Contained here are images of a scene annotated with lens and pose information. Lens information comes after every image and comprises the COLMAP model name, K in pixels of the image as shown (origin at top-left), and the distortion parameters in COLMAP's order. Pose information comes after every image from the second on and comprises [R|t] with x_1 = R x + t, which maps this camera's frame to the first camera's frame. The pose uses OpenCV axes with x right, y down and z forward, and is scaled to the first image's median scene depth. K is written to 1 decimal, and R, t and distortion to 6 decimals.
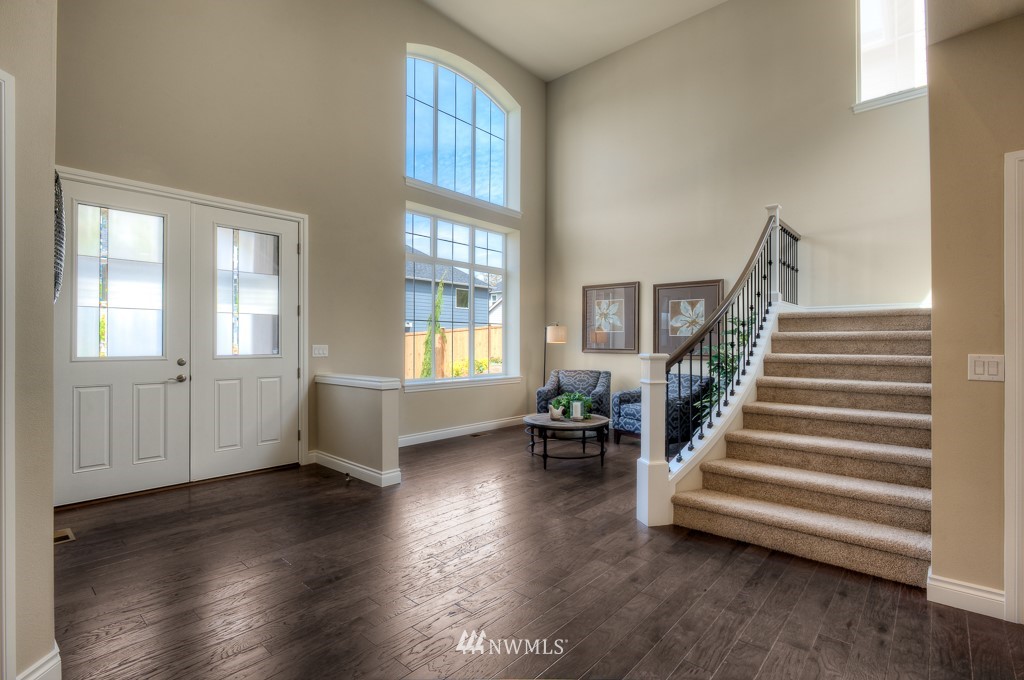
lens RADIAL K [[480.6, 0, 517.5], [0, 480.6, 338.7], [0, 0, 1]] dist [-0.005277, 0.000469]
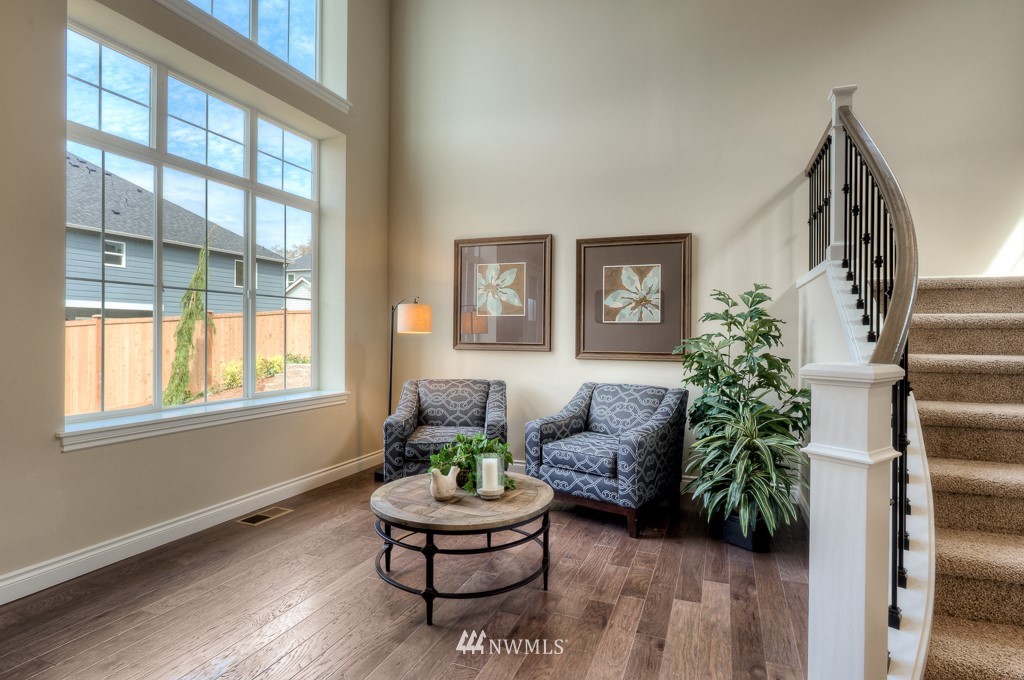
lens RADIAL K [[531.3, 0, 524.9], [0, 531.3, 335.6], [0, 0, 1]] dist [-0.011267, 0.000927]
pose [[0.933242, 0.002930, 0.359237, -0.023527], [-0.006354, 0.999945, 0.008349, 0.005306], [-0.359192, -0.010074, 0.933209, 0.364129]]
